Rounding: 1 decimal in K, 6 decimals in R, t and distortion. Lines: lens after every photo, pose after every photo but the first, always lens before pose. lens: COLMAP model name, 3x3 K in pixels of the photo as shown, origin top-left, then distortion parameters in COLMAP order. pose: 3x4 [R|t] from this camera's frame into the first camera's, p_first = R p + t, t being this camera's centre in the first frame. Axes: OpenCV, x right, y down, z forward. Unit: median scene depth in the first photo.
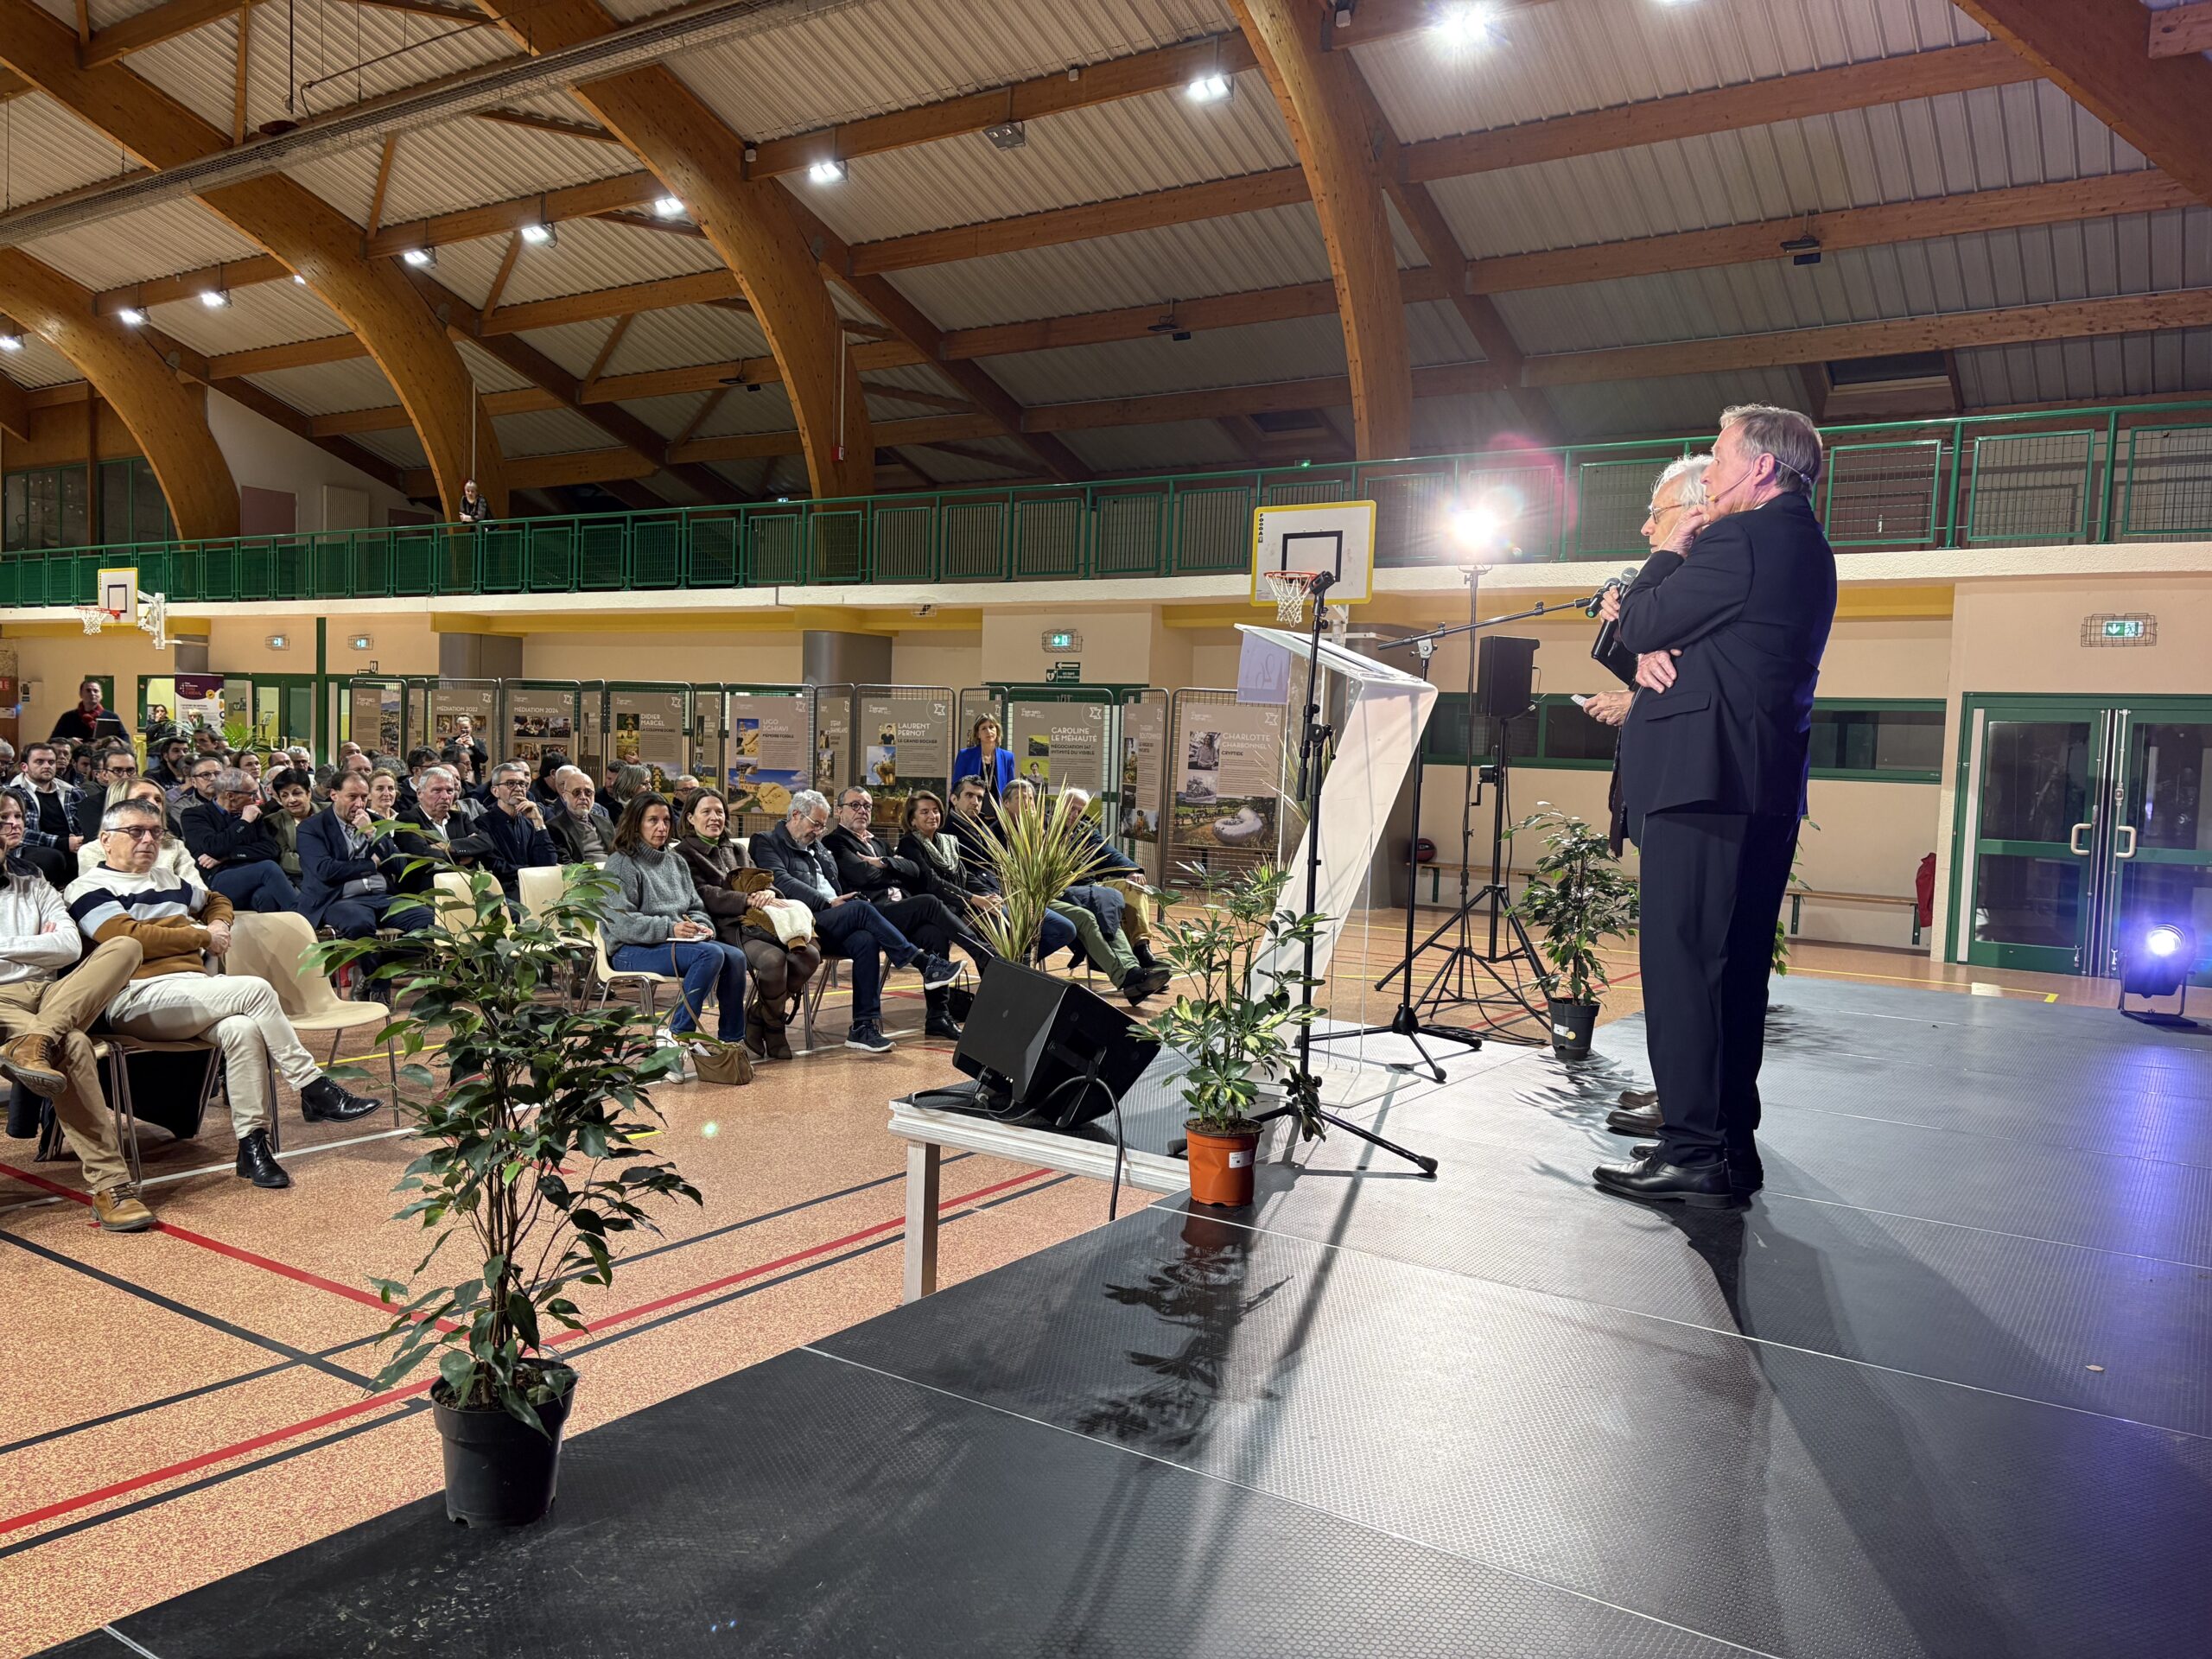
lens RADIAL K [[1639.7, 0, 1103.1], [0, 1639.7, 832.4], [0, 0, 1]] dist [0.060570, -0.058007]
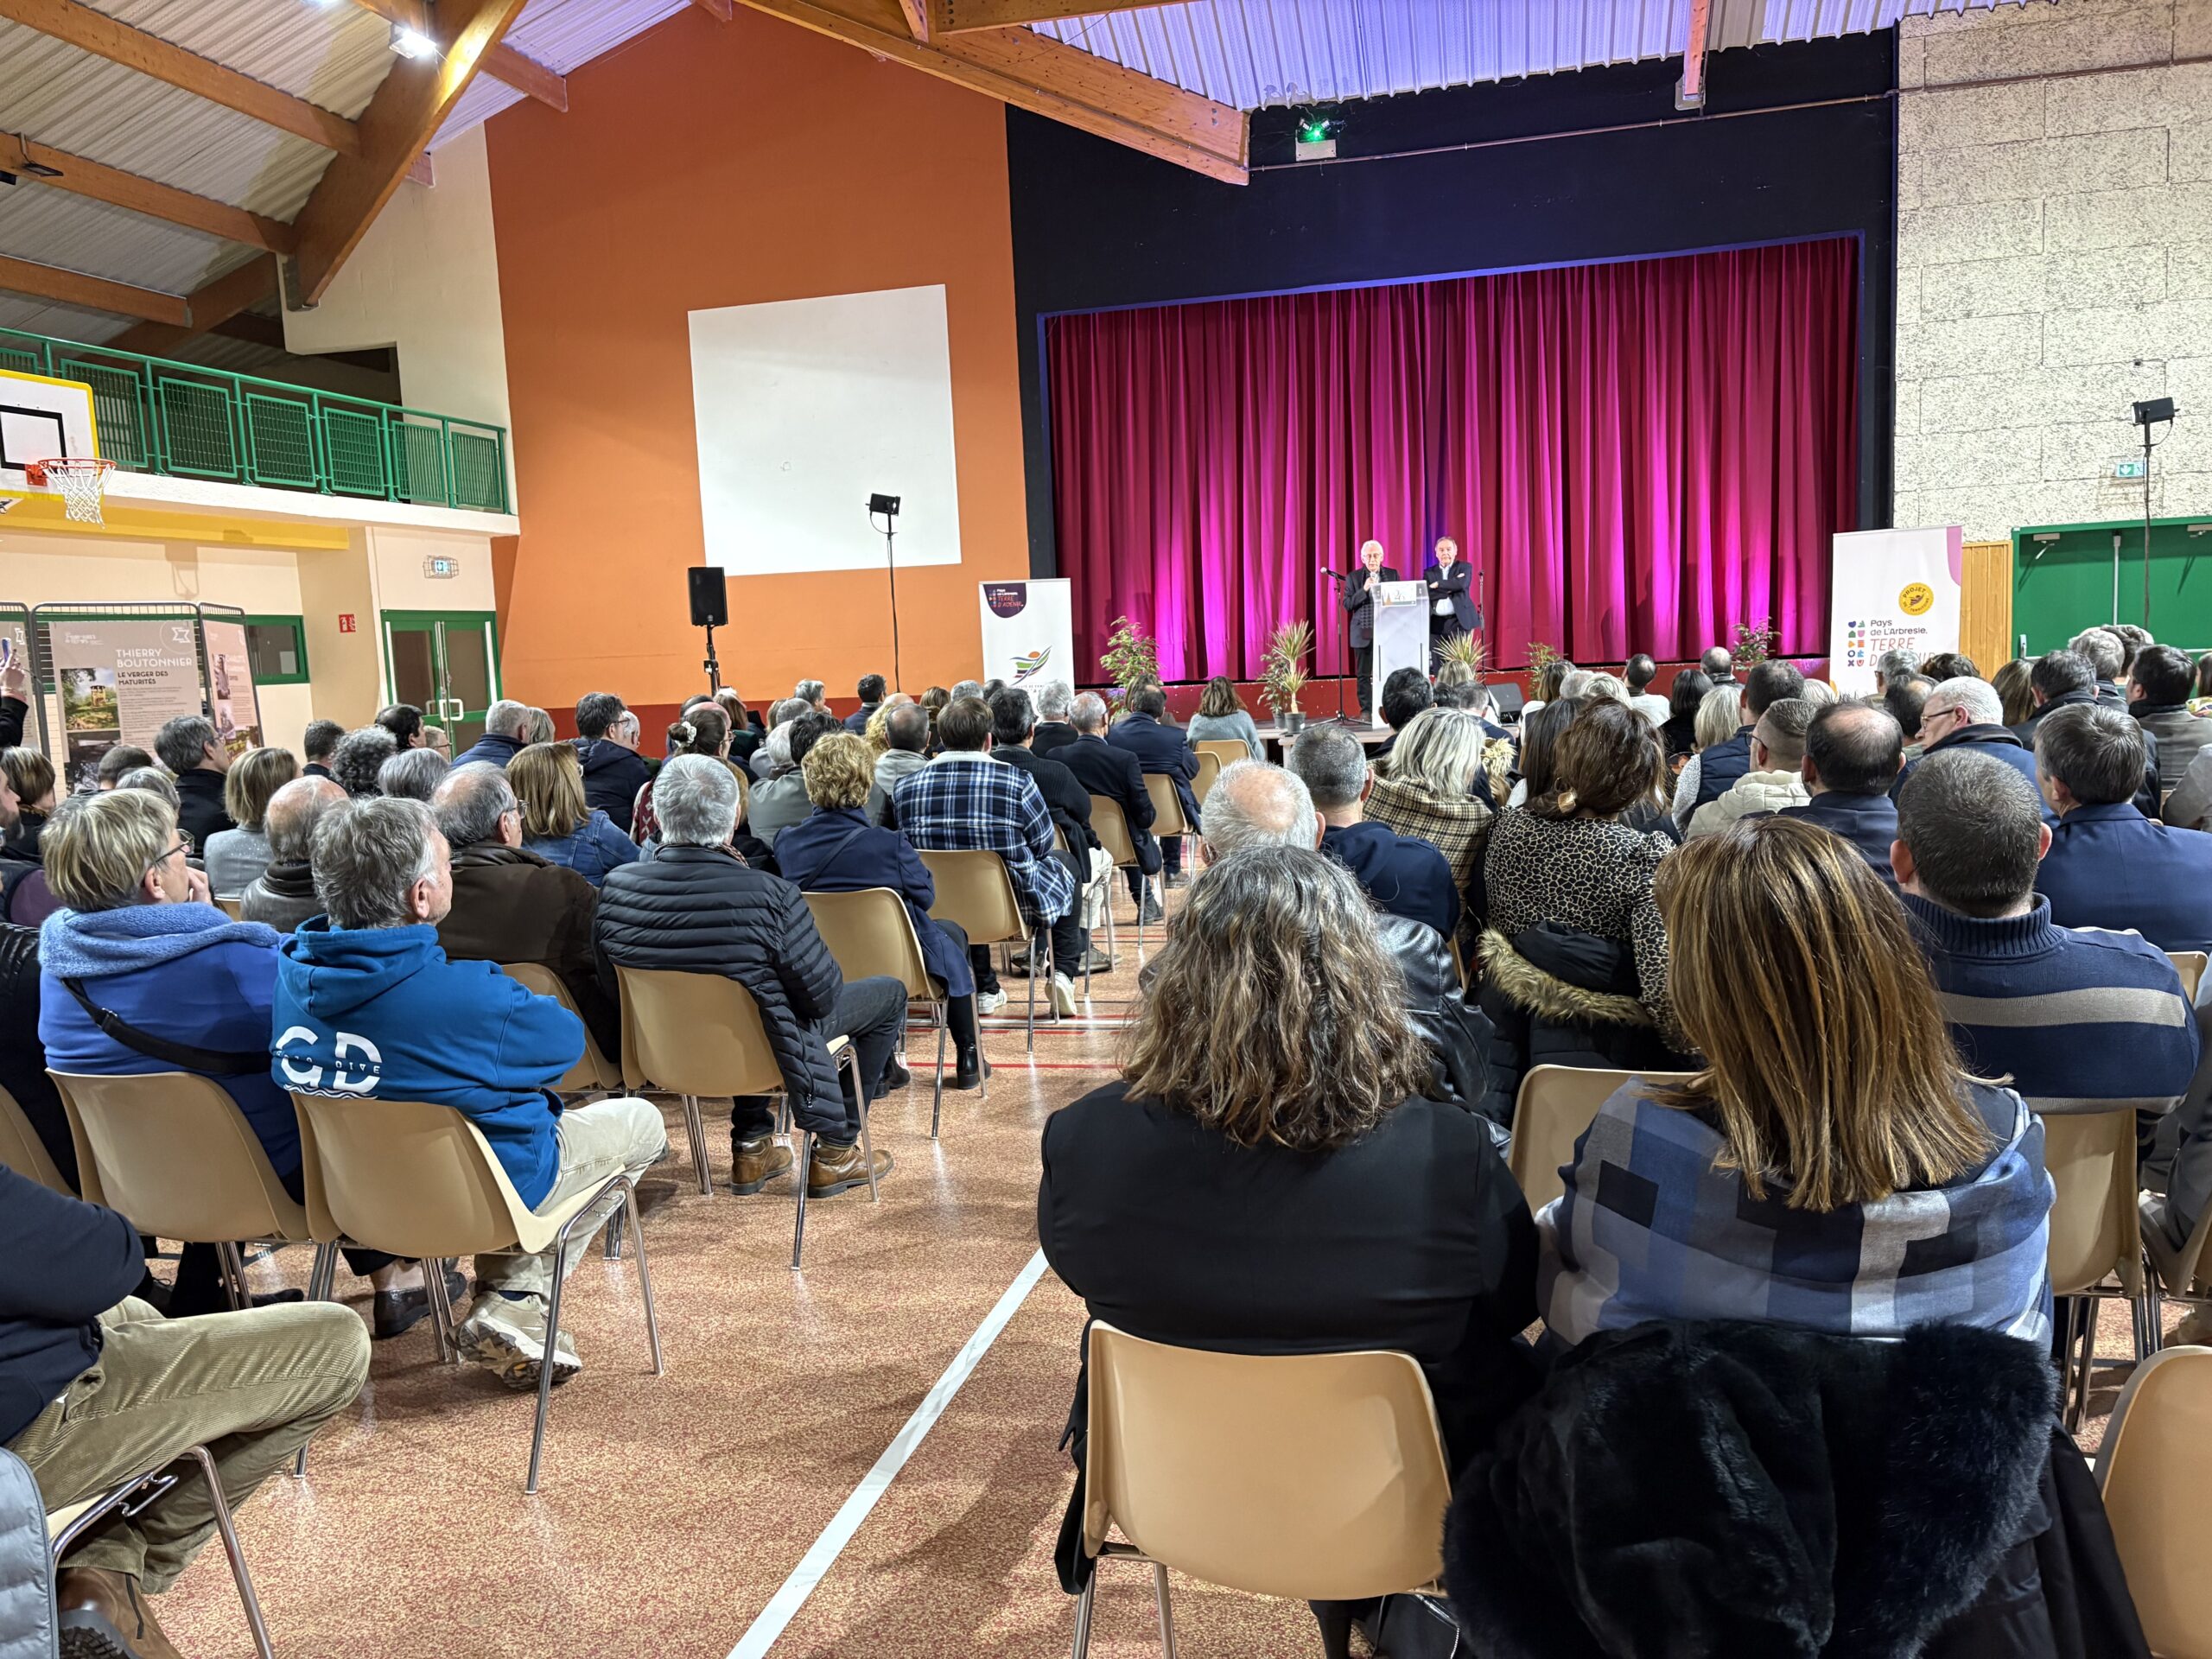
lens RADIAL K [[1677.6, 0, 1098.0], [0, 1677.6, 824.3], [0, 0, 1]] dist [0.060698, -0.058556]
pose [[-0.327738, -0.118897, 0.937257, -0.785640], [0.083278, 0.984552, 0.154017, -0.061108], [-0.941091, 0.128530, -0.312774, 0.729880]]
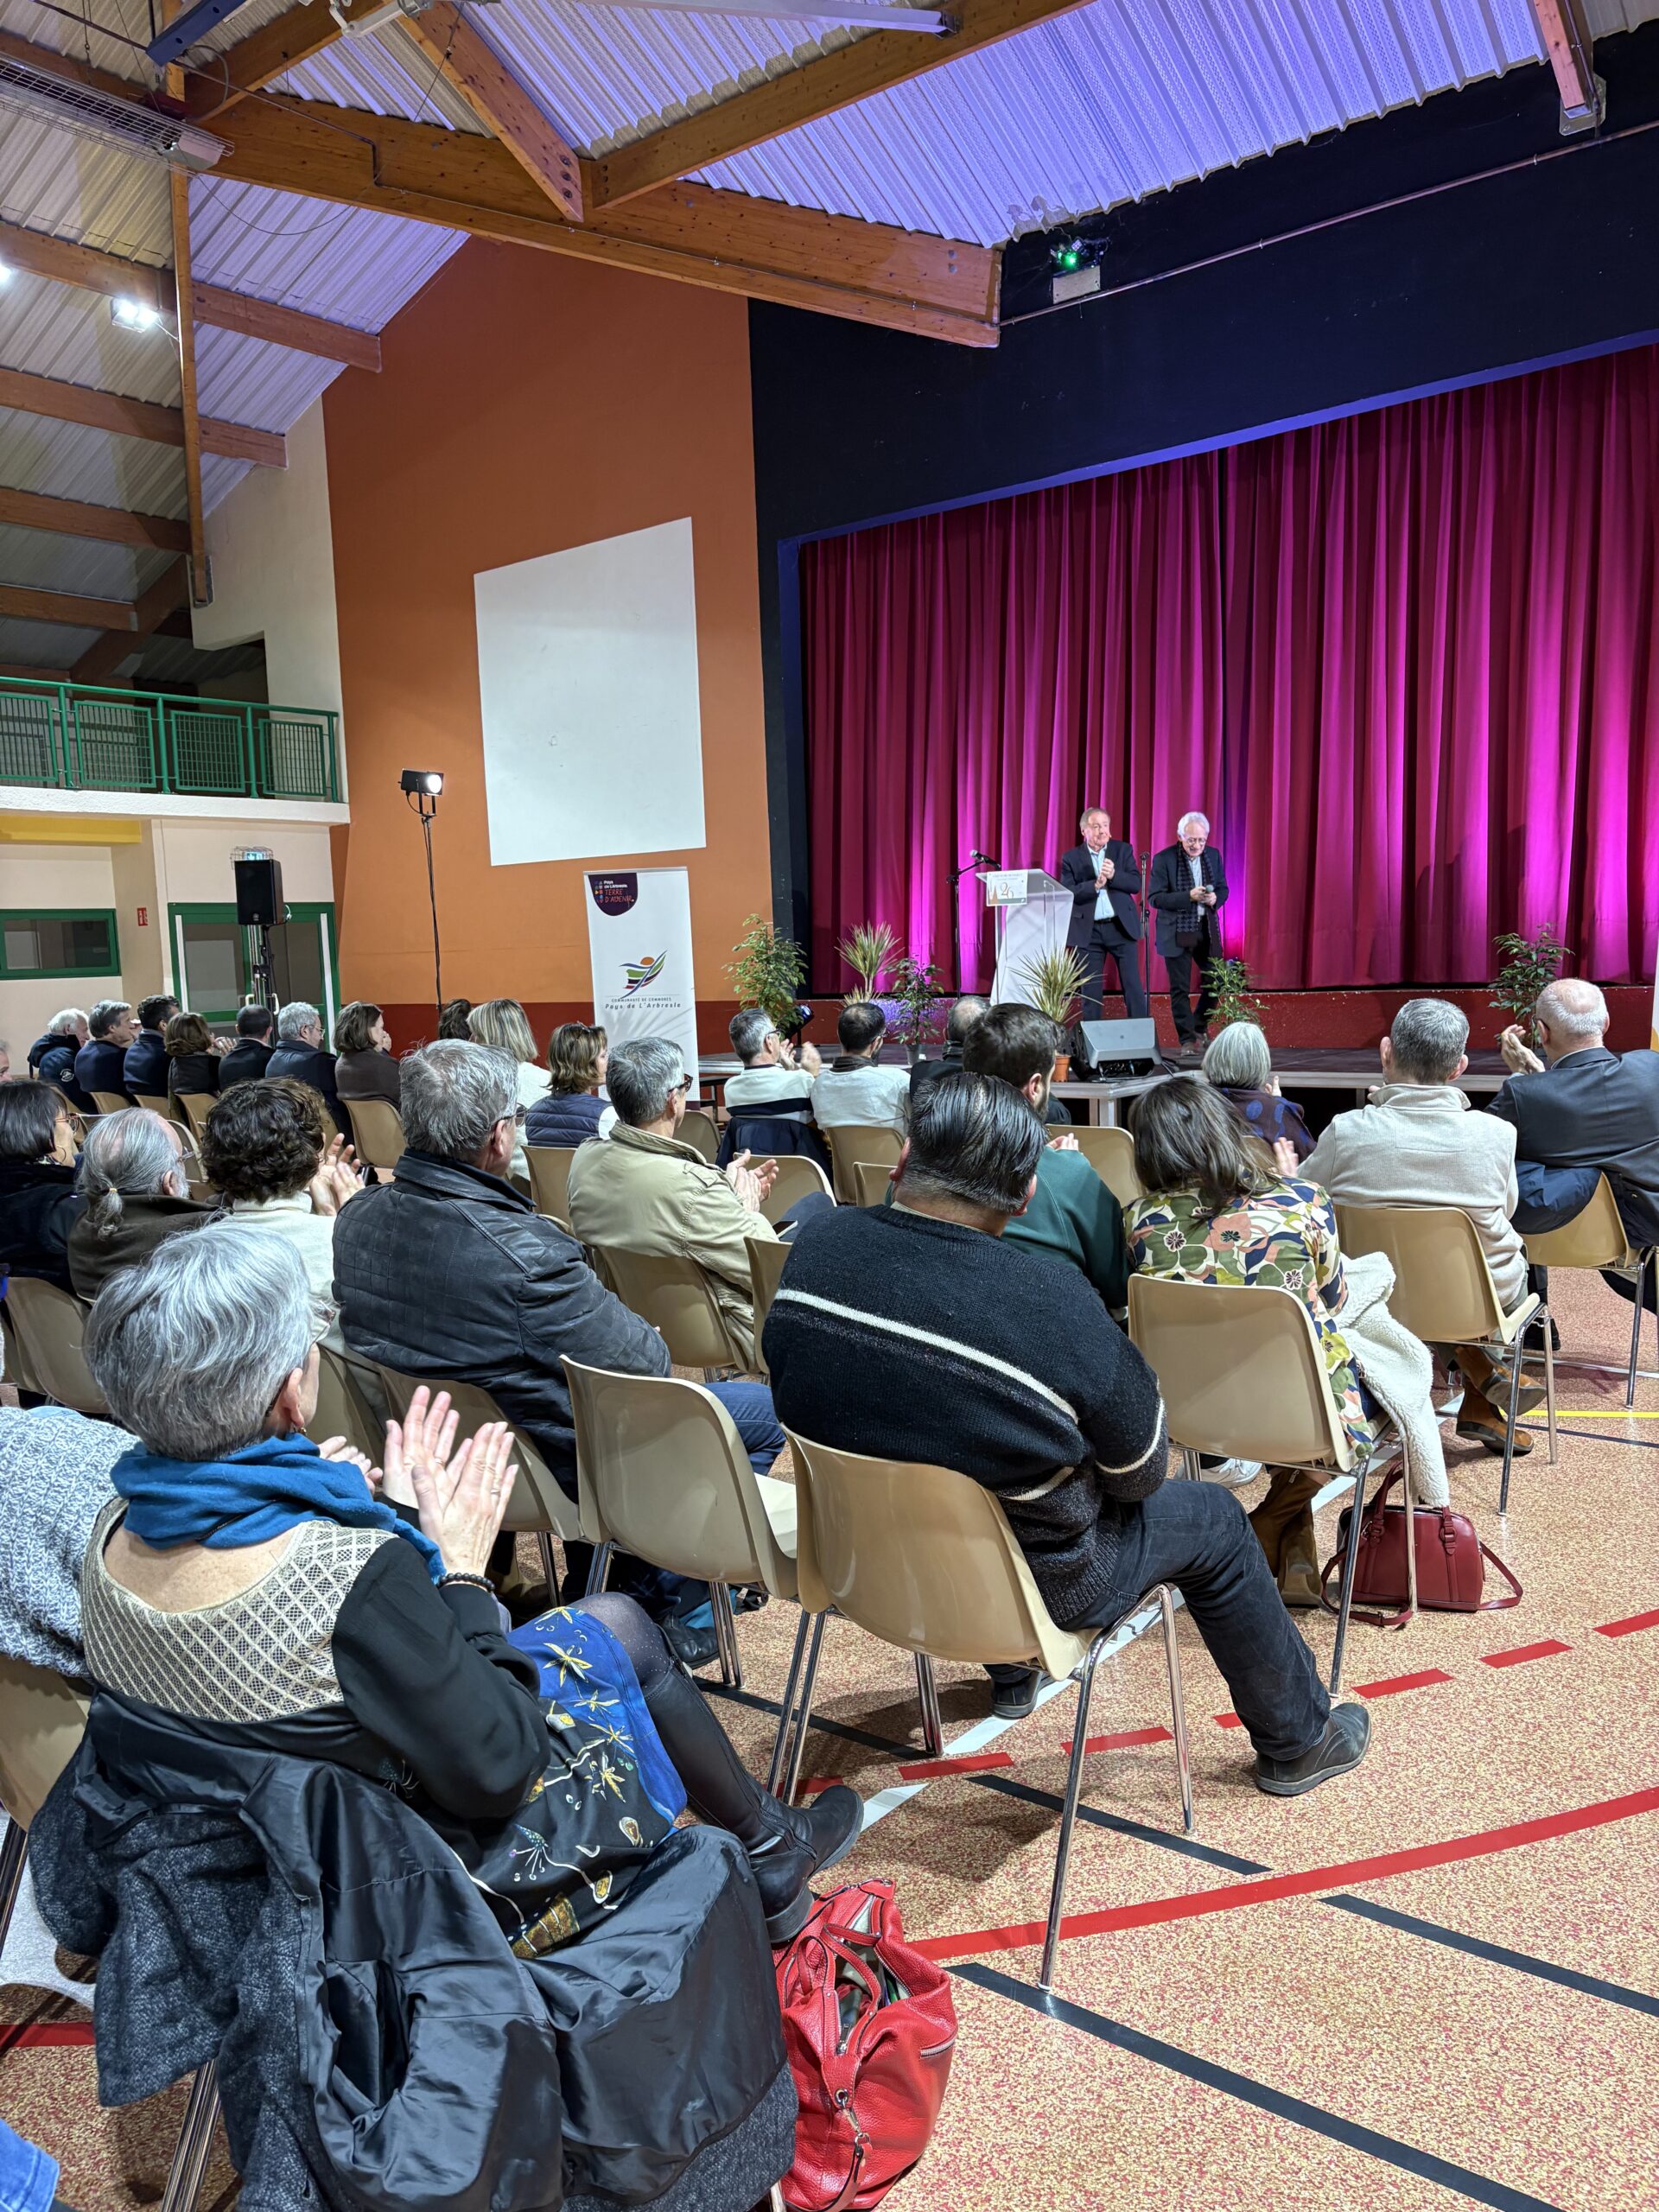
lens RADIAL K [[1639.7, 0, 833.2], [0, 1639.7, 1131.9], [0, 0, 1]] dist [0.060570, -0.058007]
pose [[0.093851, -0.149854, 0.984244, -0.620541], [0.094926, 0.985450, 0.140986, -0.031879], [-0.991050, 0.080199, 0.106710, 0.276962]]
